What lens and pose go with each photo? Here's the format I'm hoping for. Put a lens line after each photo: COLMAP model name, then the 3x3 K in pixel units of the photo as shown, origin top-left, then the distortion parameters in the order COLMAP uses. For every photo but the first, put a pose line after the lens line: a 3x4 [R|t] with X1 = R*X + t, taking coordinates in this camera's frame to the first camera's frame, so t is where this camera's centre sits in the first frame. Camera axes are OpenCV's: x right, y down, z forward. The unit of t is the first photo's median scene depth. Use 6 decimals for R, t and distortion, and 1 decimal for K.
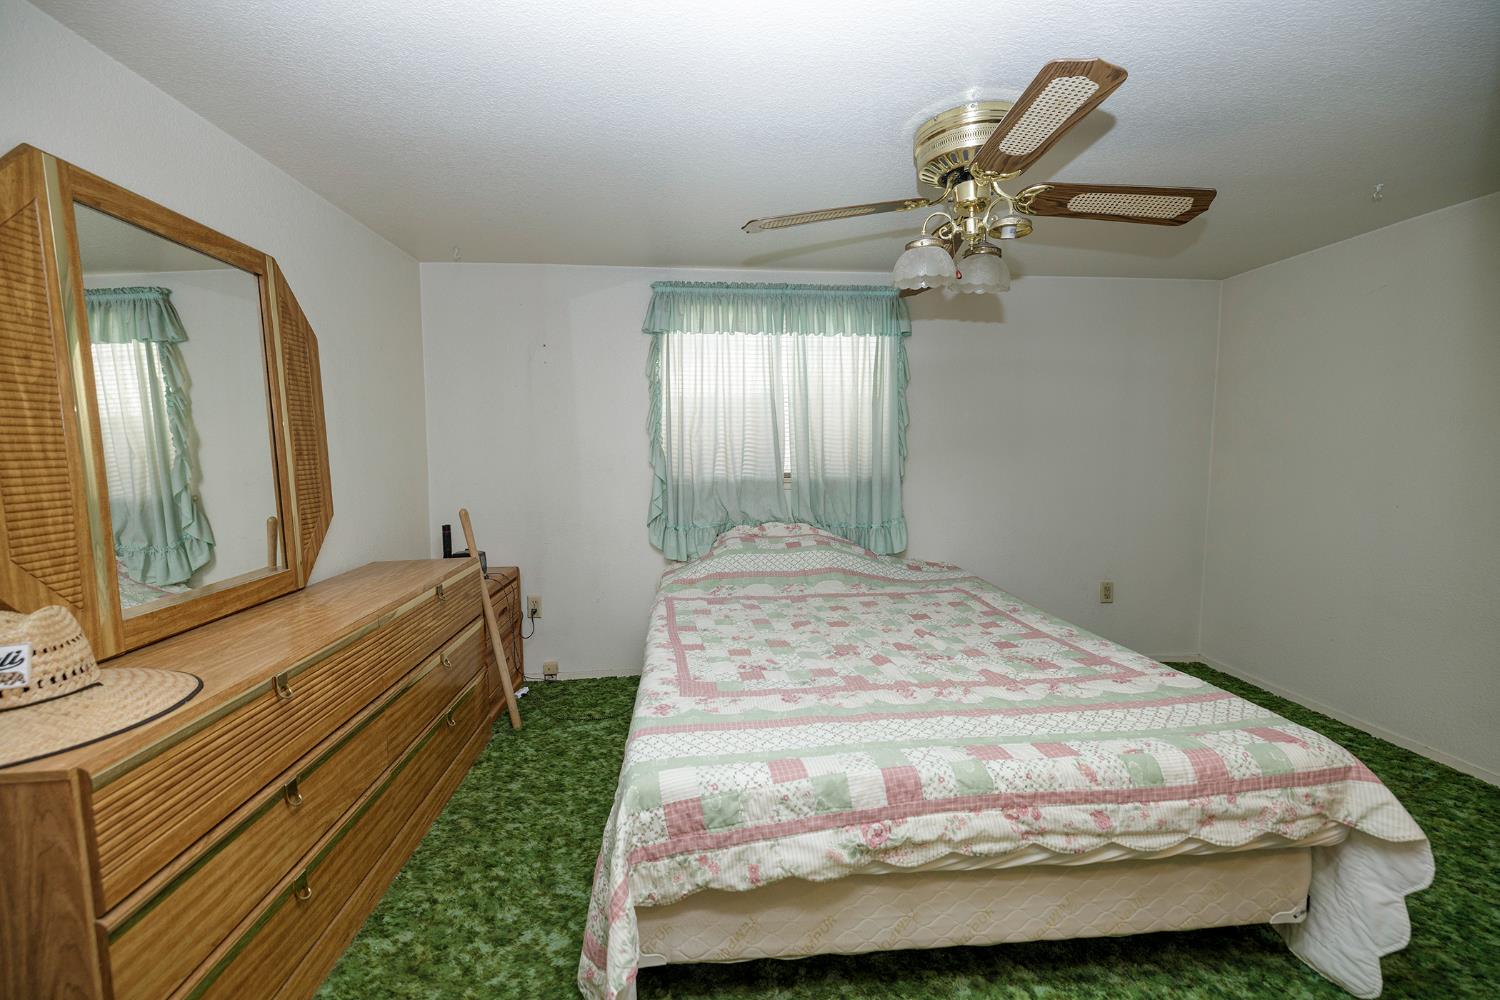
lens RADIAL K [[622.2, 0, 746.0], [0, 622.2, 502.1], [0, 0, 1]] dist [-0.001179, 0.000510]
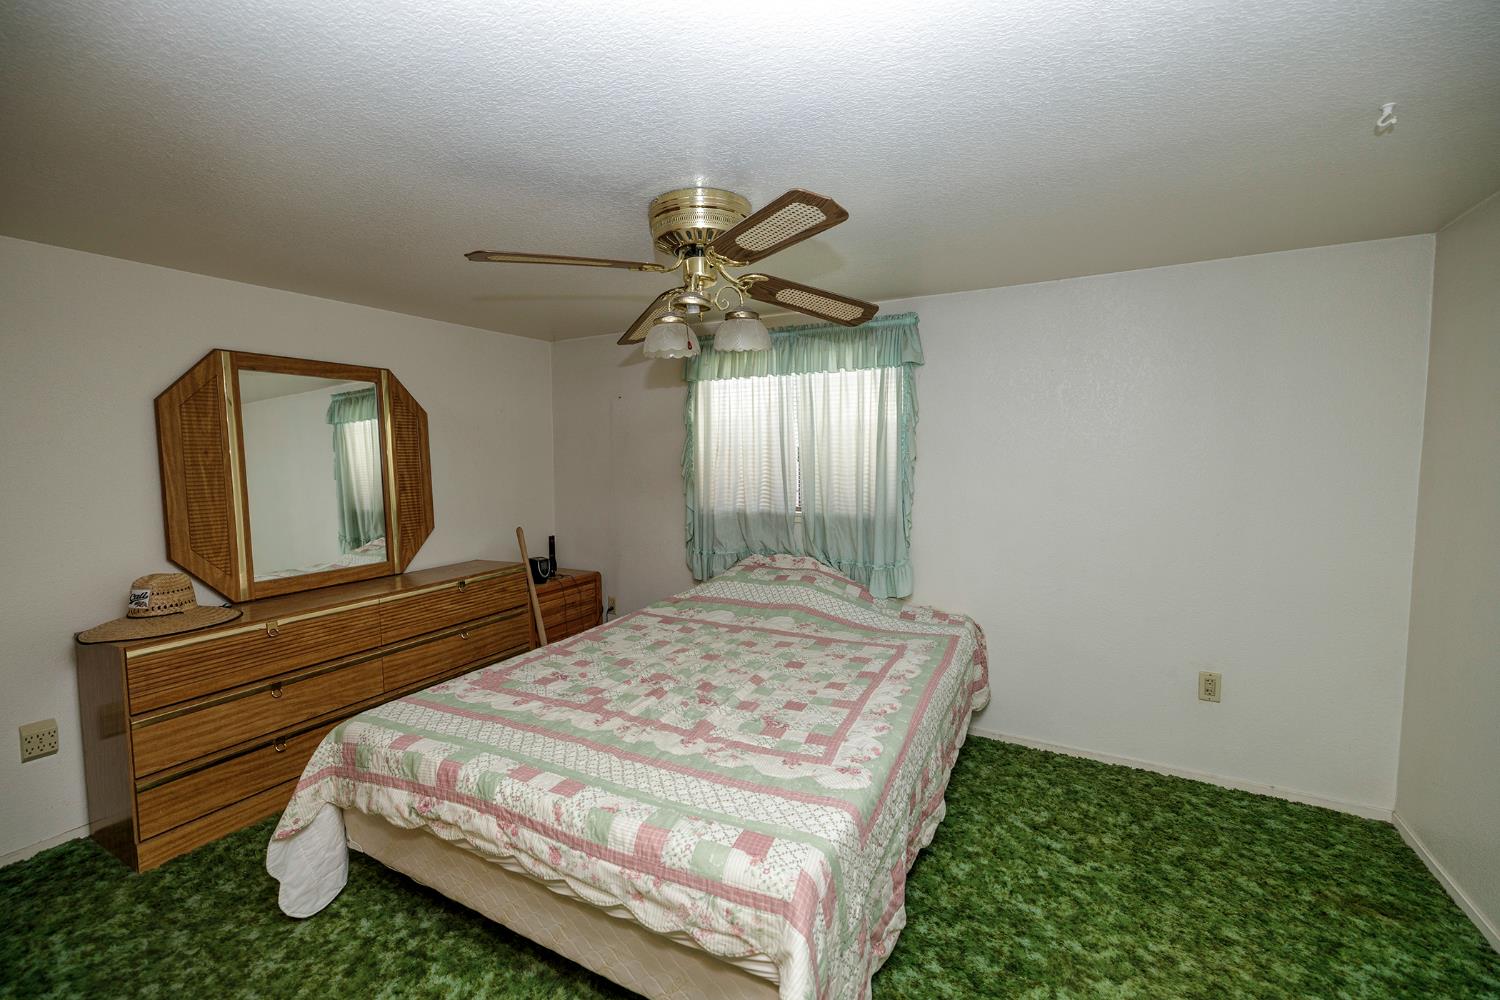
lens RADIAL K [[622.2, 0, 742.1], [0, 622.2, 503.8], [0, 0, 1]] dist [-0.001179, 0.000510]
pose [[0.840251, 0.041142, -0.540635, 0.885922], [-0.044032, 0.999001, 0.007588, -0.092156], [0.540407, 0.017429, 0.841223, 0.137761]]
